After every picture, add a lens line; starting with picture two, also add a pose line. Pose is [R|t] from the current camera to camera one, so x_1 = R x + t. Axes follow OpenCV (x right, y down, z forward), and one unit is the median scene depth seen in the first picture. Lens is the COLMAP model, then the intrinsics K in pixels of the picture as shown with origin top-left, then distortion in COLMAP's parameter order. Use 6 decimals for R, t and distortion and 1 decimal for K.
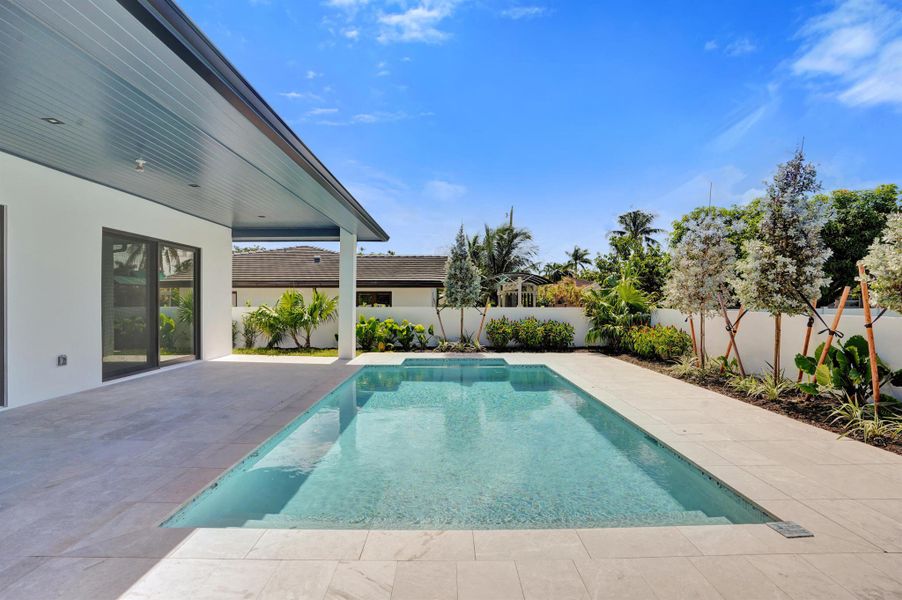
lens RADIAL K [[474.9, 0, 456.2], [0, 474.9, 302.8], [0, 0, 1]] dist [0.028033, -0.000422]
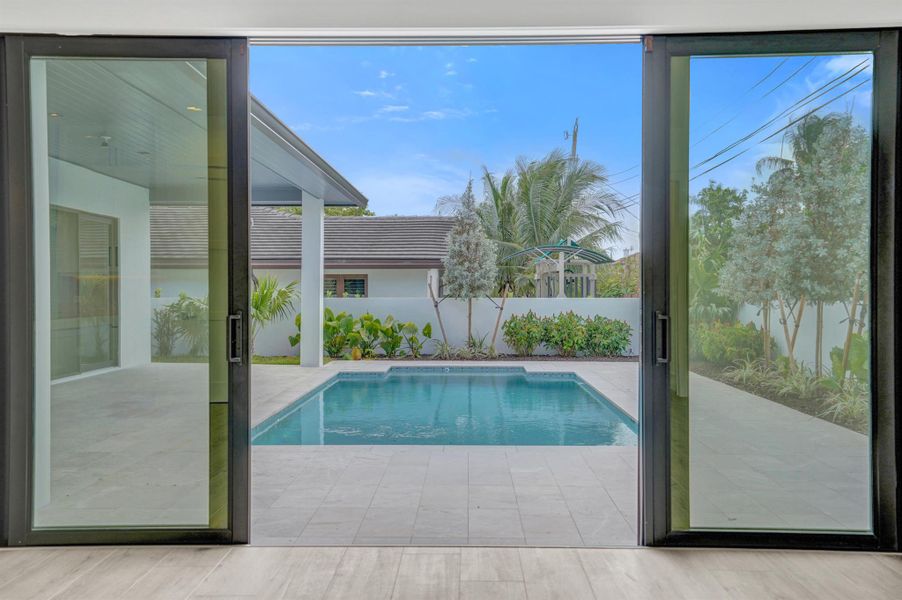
lens RADIAL K [[962.1, 0, 451.0], [0, 962.1, 300.0], [0, 0, 1]] dist [-0.018265, -0.007654]
pose [[0.998002, 0.004133, 0.063054, -0.108680], [-0.004403, 0.999982, 0.004139, 0.006822], [-0.063036, -0.004408, 0.998002, -0.435313]]
